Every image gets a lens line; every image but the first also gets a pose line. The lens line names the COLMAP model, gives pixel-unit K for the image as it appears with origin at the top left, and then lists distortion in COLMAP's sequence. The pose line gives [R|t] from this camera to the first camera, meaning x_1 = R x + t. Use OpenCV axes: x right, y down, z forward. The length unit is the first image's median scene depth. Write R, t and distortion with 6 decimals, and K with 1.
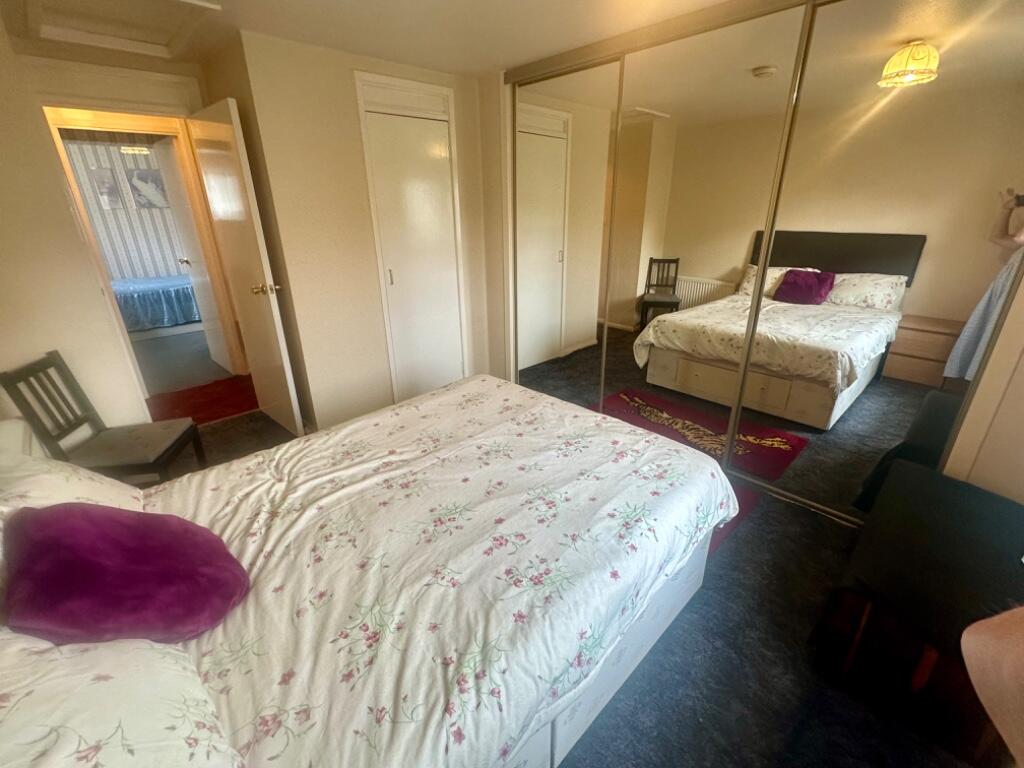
lens RADIAL K [[446.8, 0, 510.1], [0, 446.8, 387.9], [0, 0, 1]] dist [-0.003758, -0.000300]
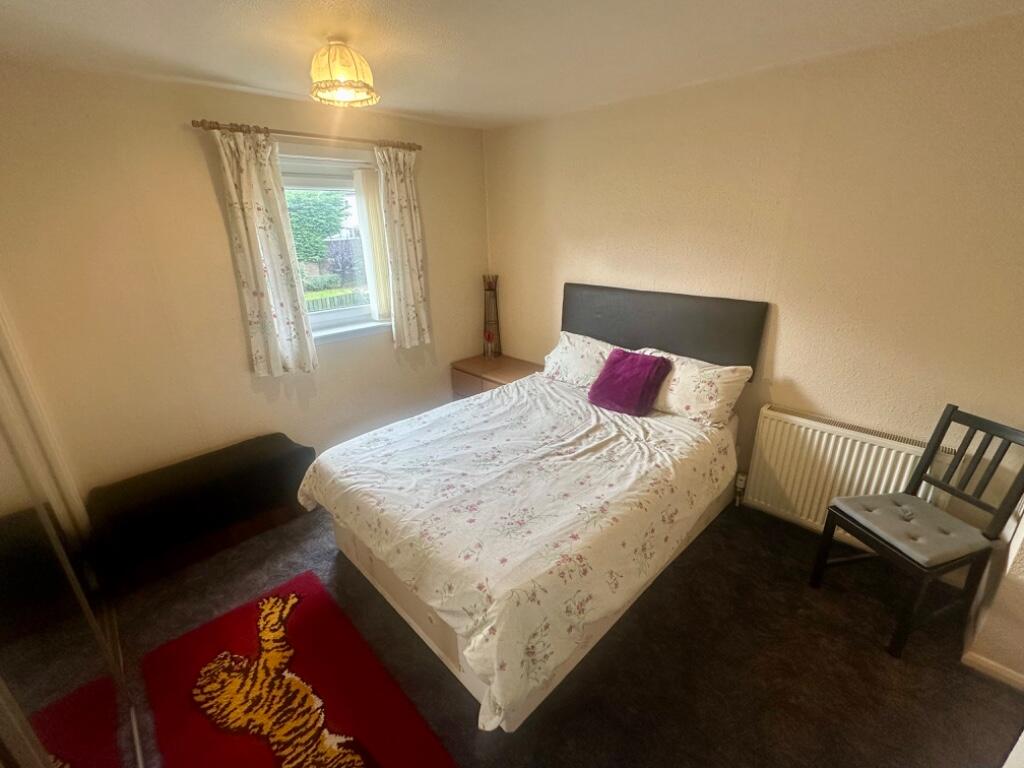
lens RADIAL K [[446.8, 0, 512.9], [0, 446.8, 383.5], [0, 0, 1]] dist [-0.003758, -0.000300]
pose [[-0.999476, 0.032335, -0.001093, -0.111212], [0.023034, 0.734903, 0.677781, -0.852302], [0.022720, 0.677401, -0.735263, 1.803985]]
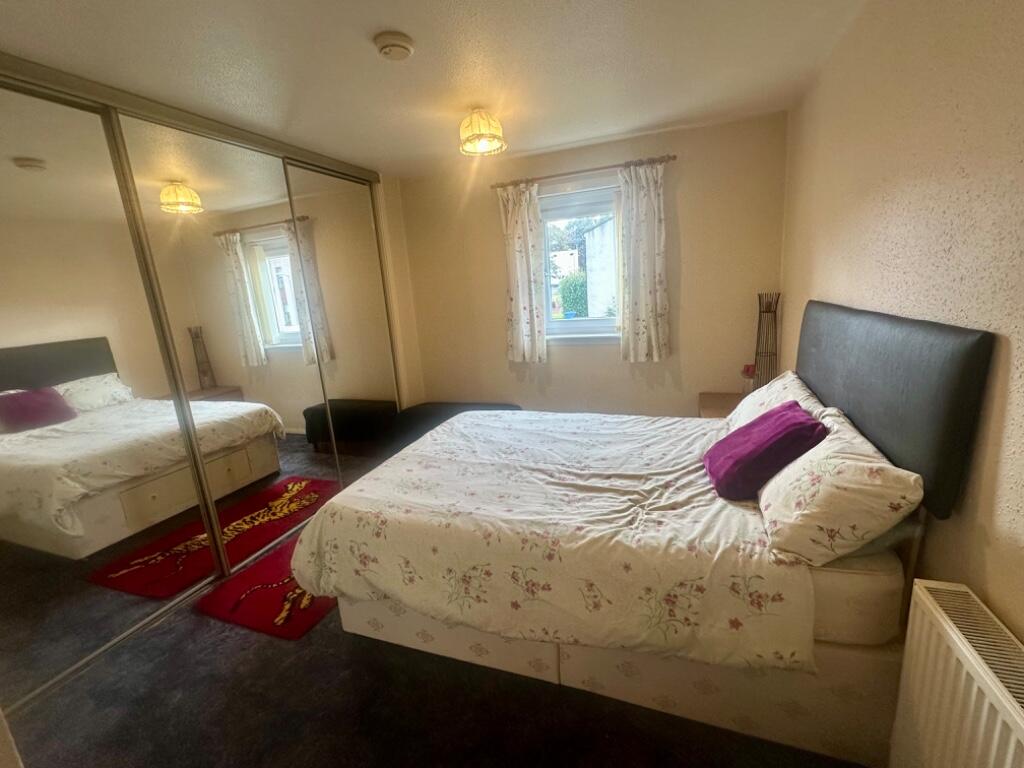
lens RADIAL K [[446.8, 0, 512.2], [0, 446.8, 384.9], [0, 0, 1]] dist [-0.003758, -0.000300]
pose [[-0.436030, -0.153425, 0.886757, -1.161532], [0.414185, 0.840585, 0.349096, -0.463848], [-0.798955, 0.519497, -0.302974, 1.307409]]
